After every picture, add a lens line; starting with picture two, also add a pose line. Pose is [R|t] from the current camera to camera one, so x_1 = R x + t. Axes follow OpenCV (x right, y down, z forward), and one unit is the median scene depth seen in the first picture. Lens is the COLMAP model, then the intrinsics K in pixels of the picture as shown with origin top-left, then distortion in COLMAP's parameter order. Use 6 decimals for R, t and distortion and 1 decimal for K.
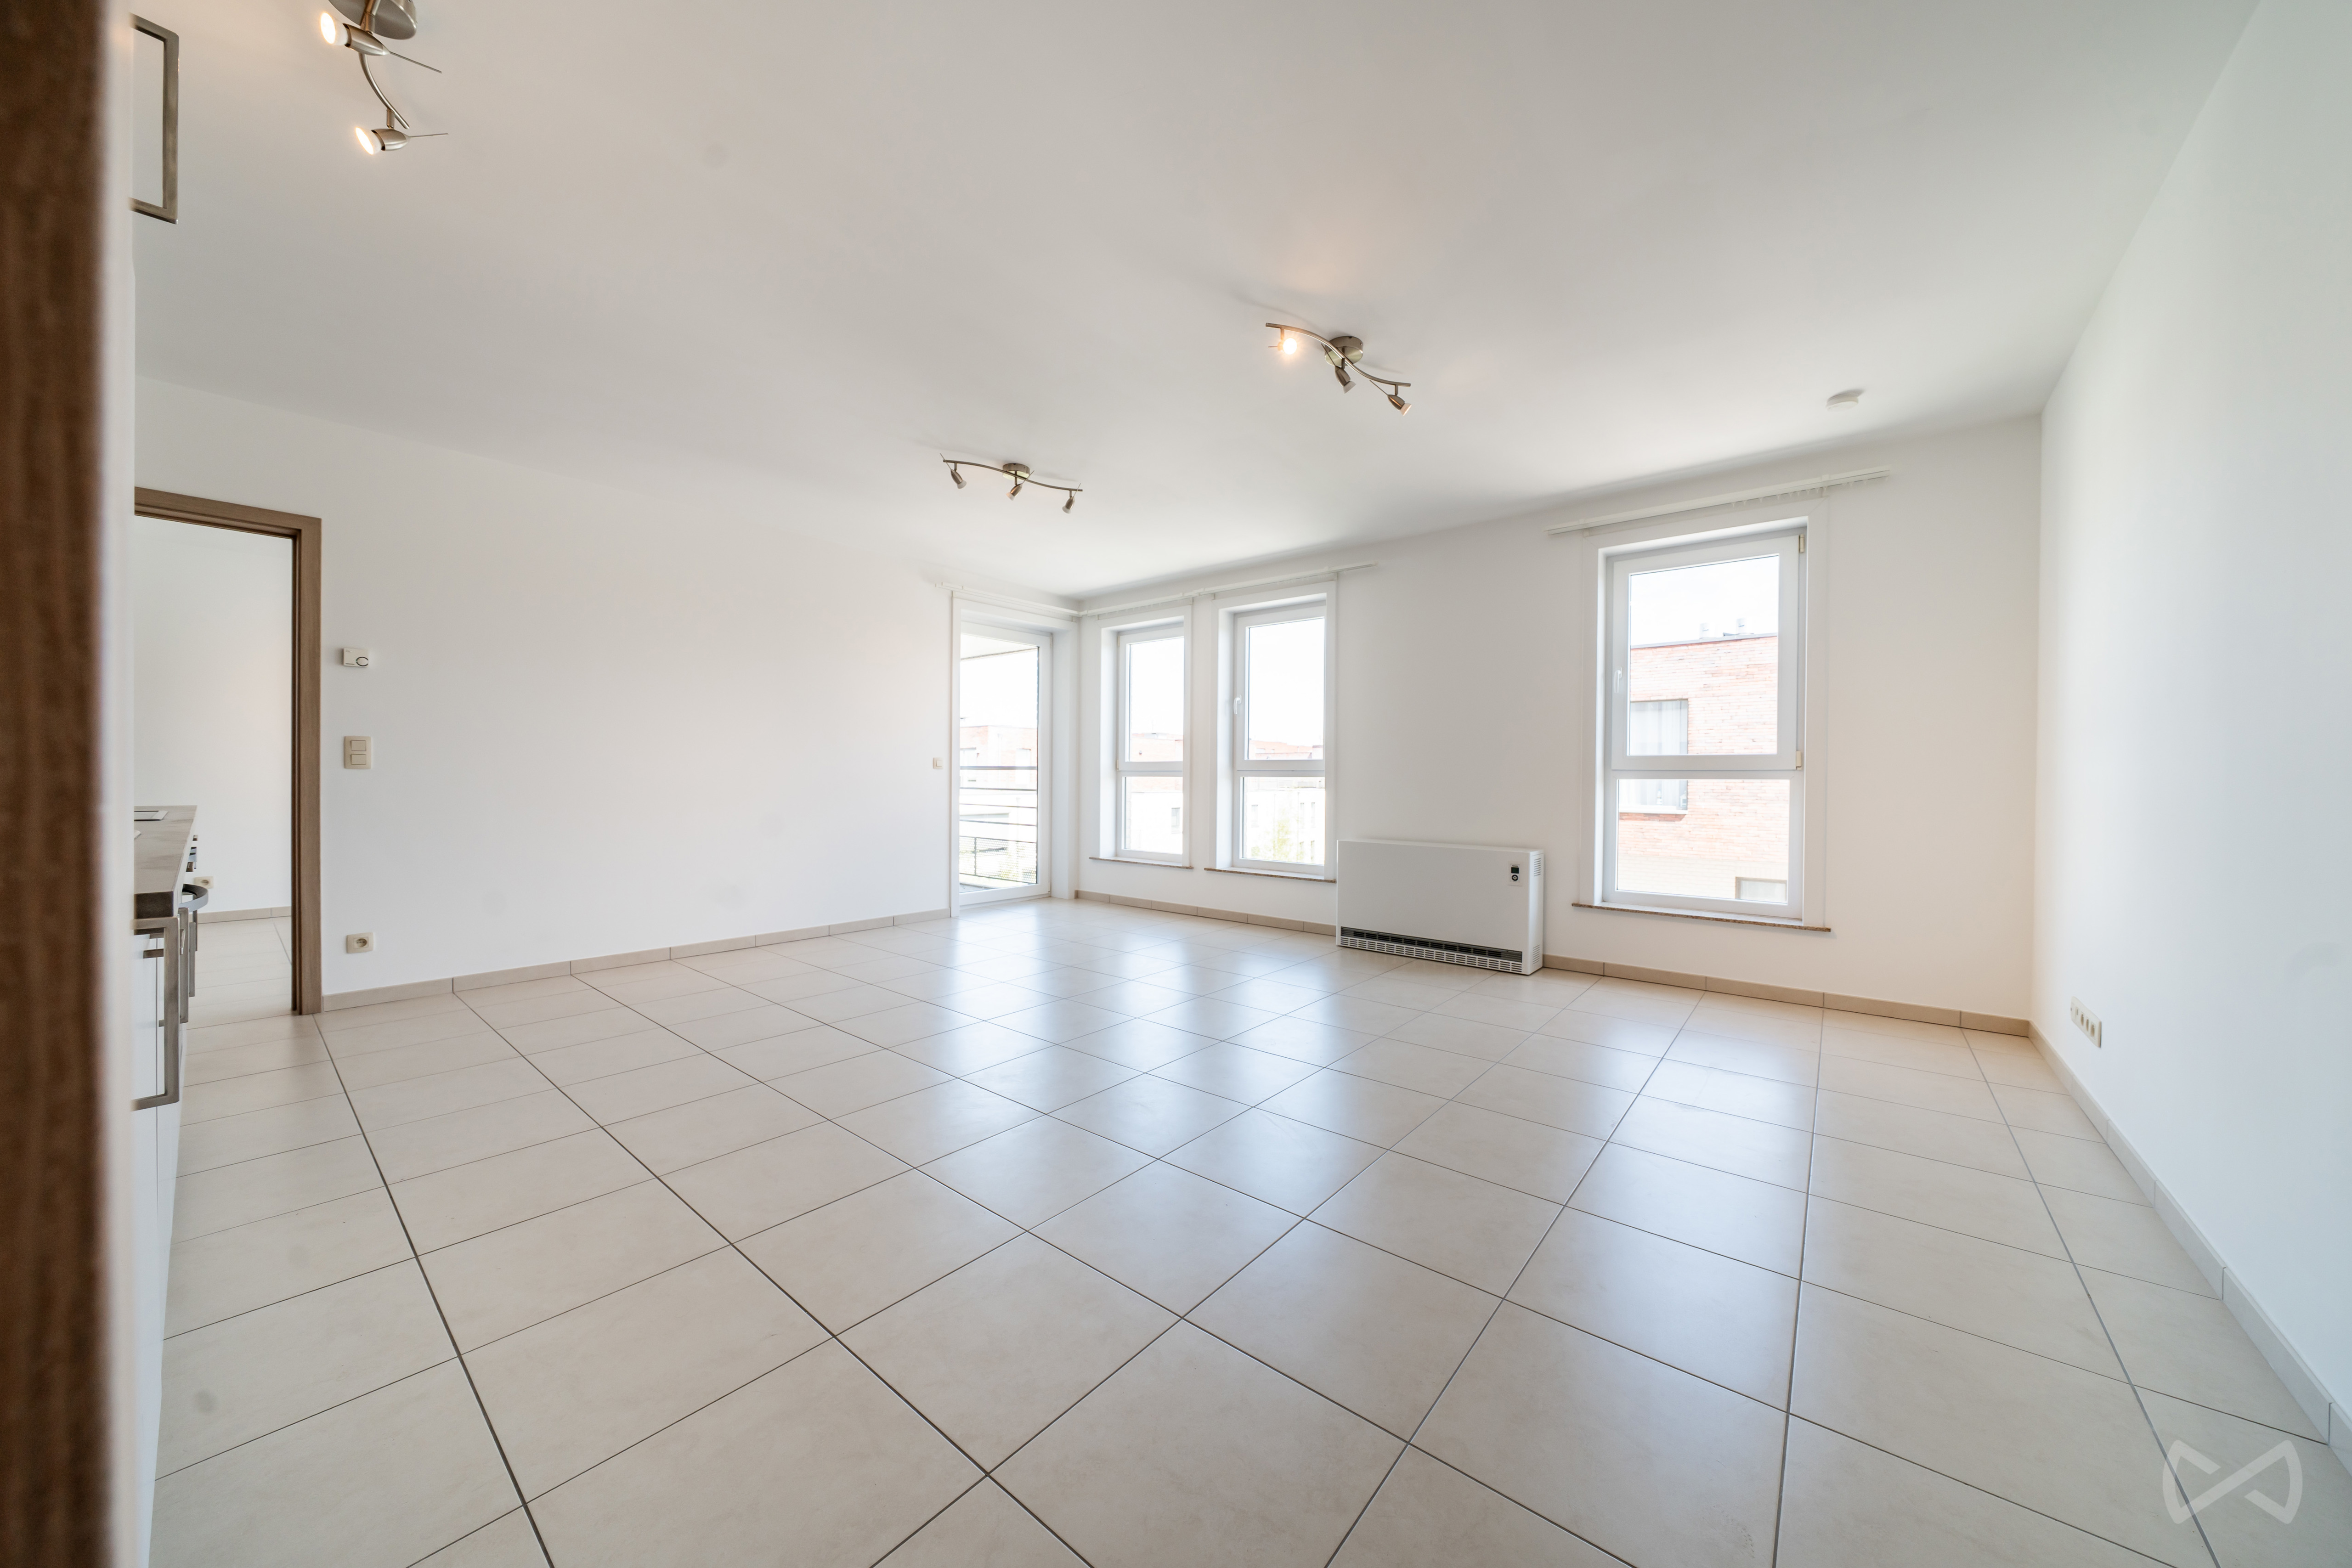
lens RADIAL K [[798.0, 0, 1165.1], [0, 798.0, 781.9], [0, 0, 1]] dist [-0.000569, -0.000102]
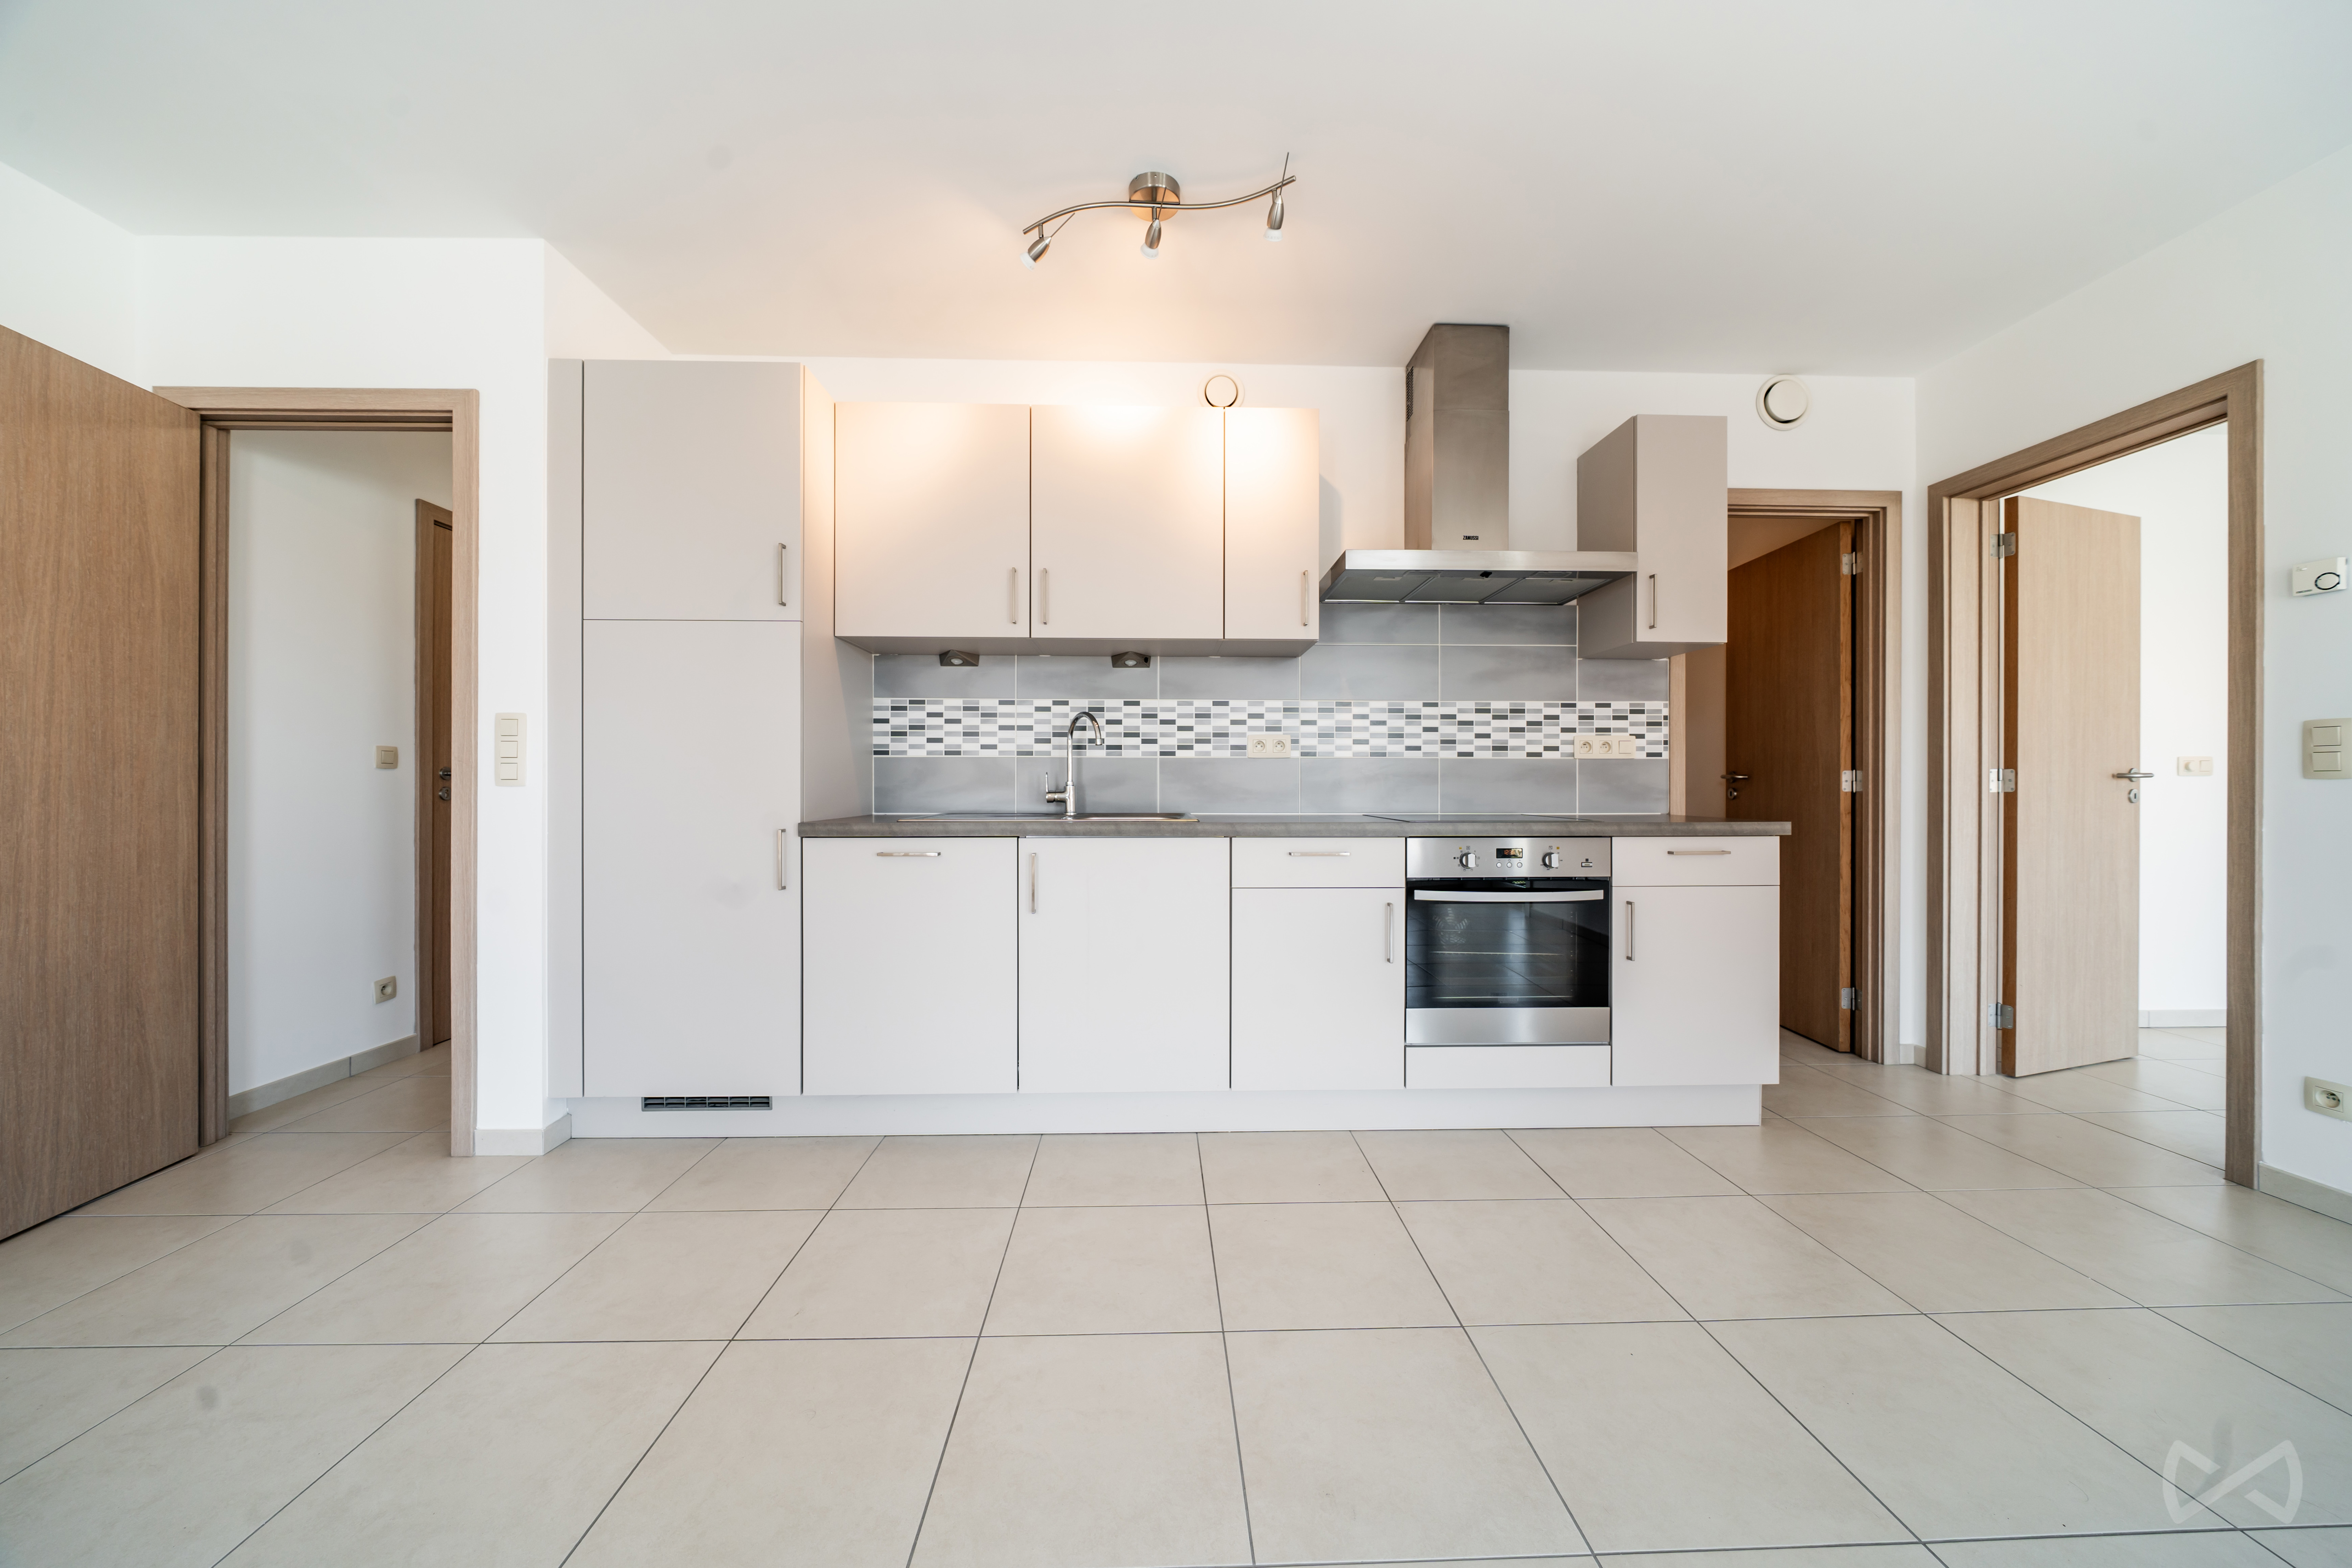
lens RADIAL K [[809.9, 0, 1169.8], [0, 809.9, 784.6], [0, 0, 1]] dist [-0.007023, -0.000160]
pose [[-0.746591, -0.008926, -0.665224, -0.030933], [-0.010582, 0.999943, -0.001541, -0.001718], [0.665199, 0.005889, -0.746642, 0.501671]]
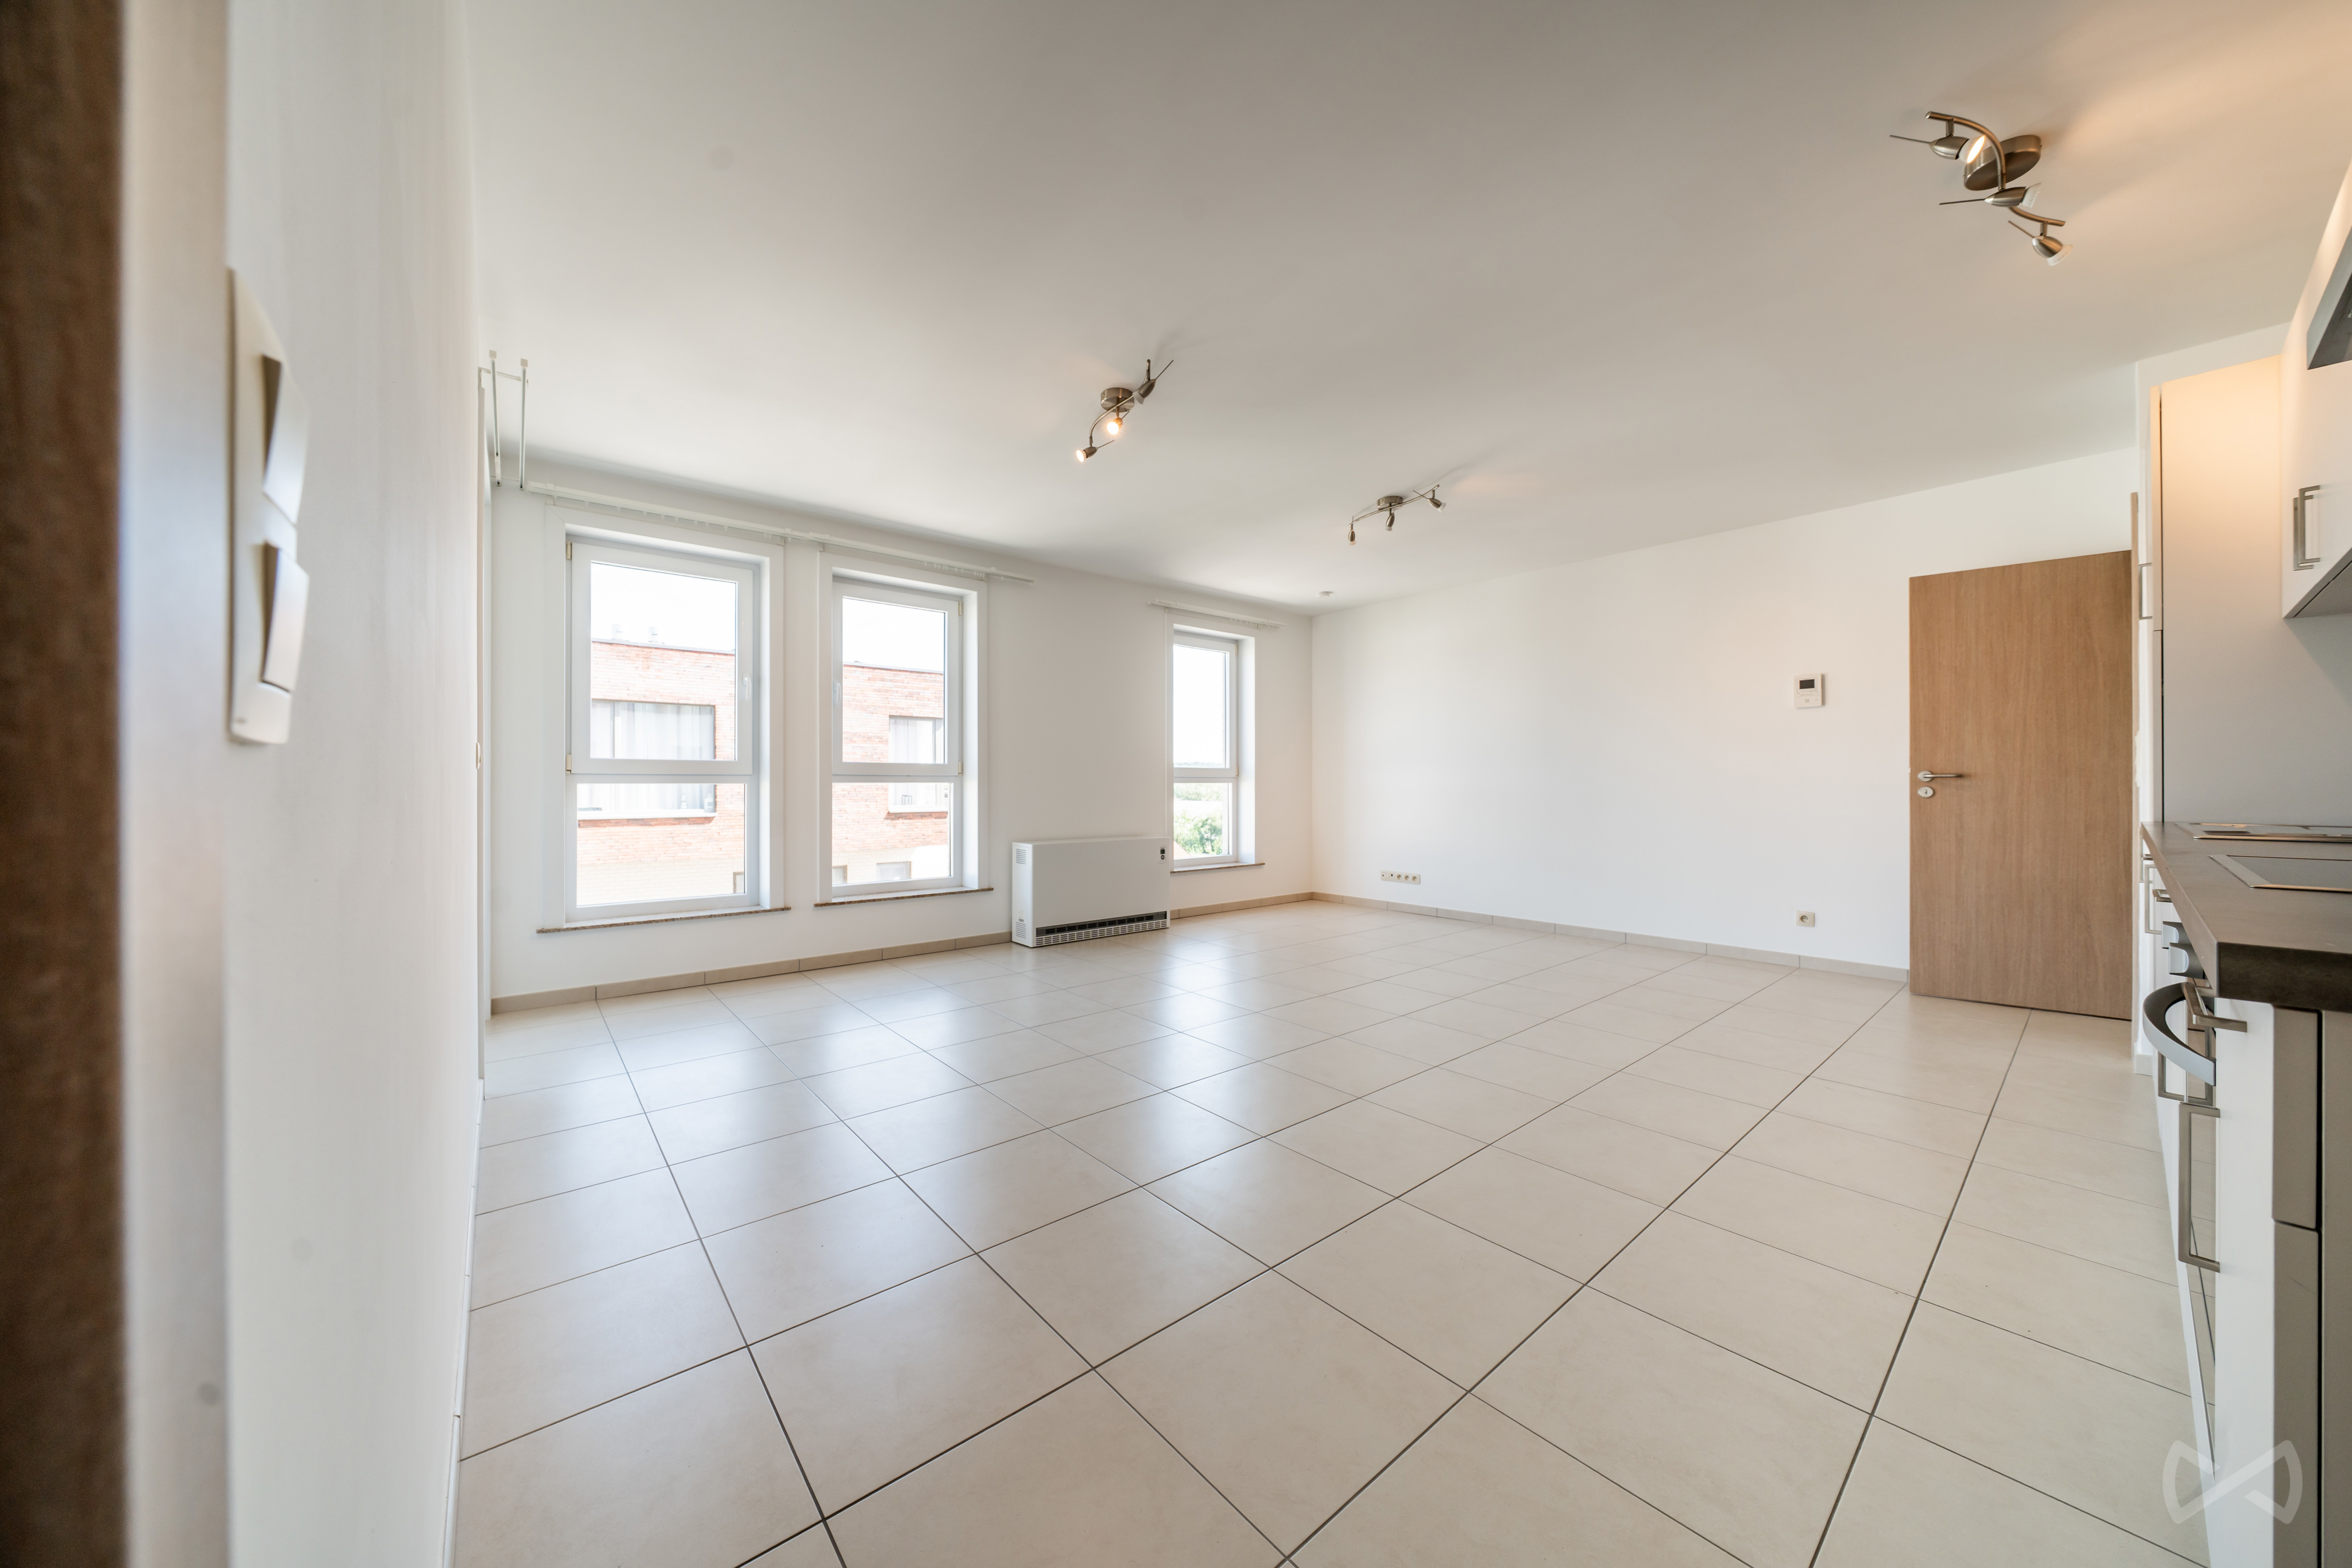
lens RADIAL K [[809.9, 0, 1169.8], [0, 809.9, 784.6], [0, 0, 1]] dist [-0.007023, -0.000160]
pose [[0.174090, -0.007170, 0.984704, -0.618256], [0.007322, 0.999955, 0.005987, -0.006640], [-0.984702, 0.006168, 0.174135, 0.515337]]
